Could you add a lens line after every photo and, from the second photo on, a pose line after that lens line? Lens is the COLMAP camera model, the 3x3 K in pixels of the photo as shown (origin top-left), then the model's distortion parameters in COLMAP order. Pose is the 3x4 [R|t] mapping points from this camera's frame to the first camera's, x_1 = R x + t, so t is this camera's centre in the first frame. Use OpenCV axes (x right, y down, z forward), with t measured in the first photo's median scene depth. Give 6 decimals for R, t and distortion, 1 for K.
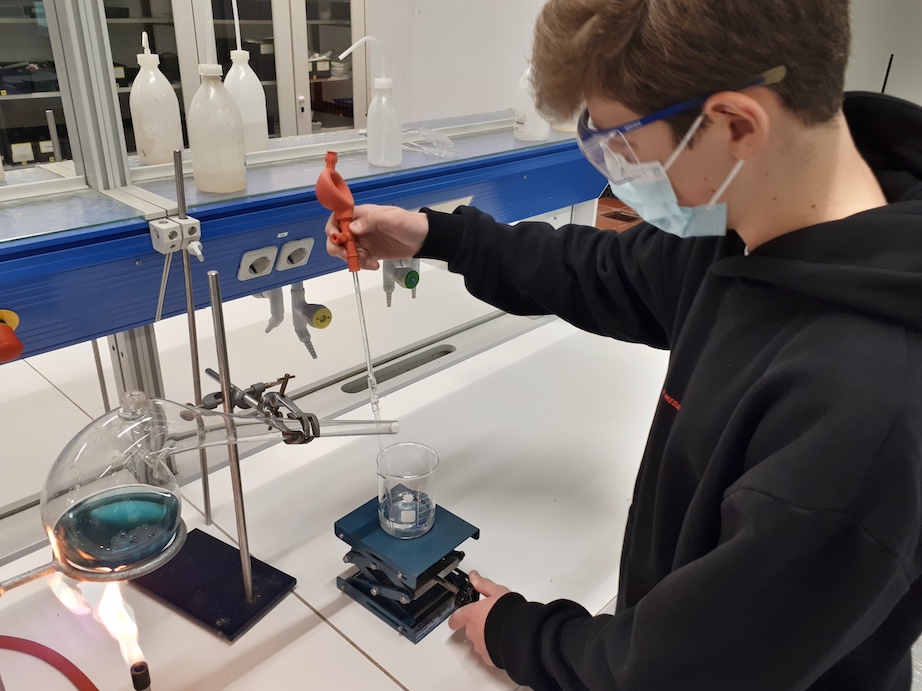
lens RADIAL K [[714.3, 0, 475.2], [0, 714.3, 361.0], [0, 0, 1]] dist [0.020965, -0.030655]
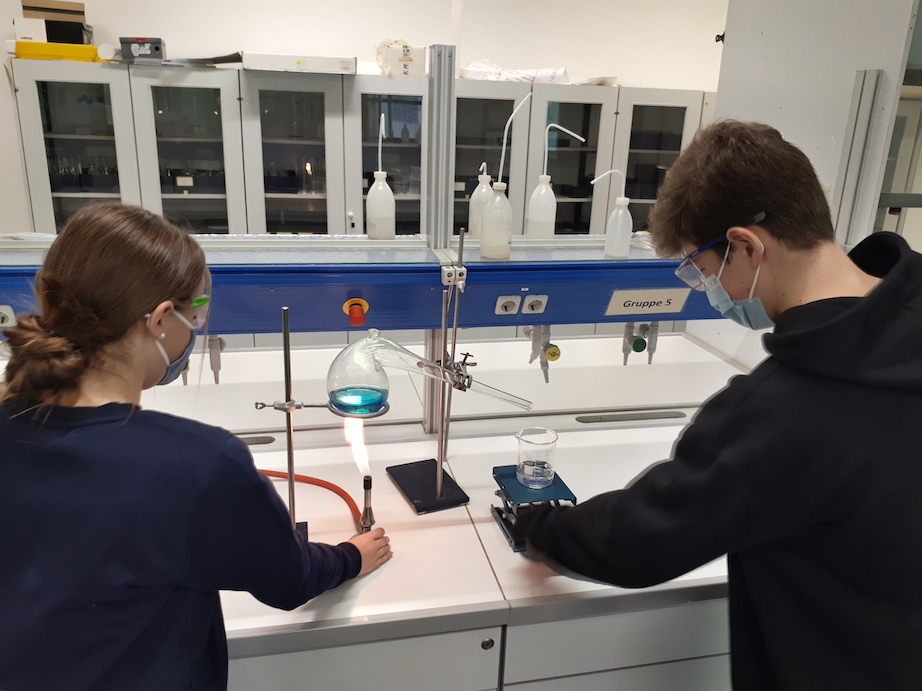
lens RADIAL K [[714.3, 0, 475.2], [0, 714.3, 361.0], [0, 0, 1]] dist [0.020965, -0.030655]
pose [[0.837054, 0.191466, -0.512524, 0.510704], [-0.258773, 0.963912, -0.062536, 0.109462], [0.482054, 0.184974, 0.856393, -0.394832]]
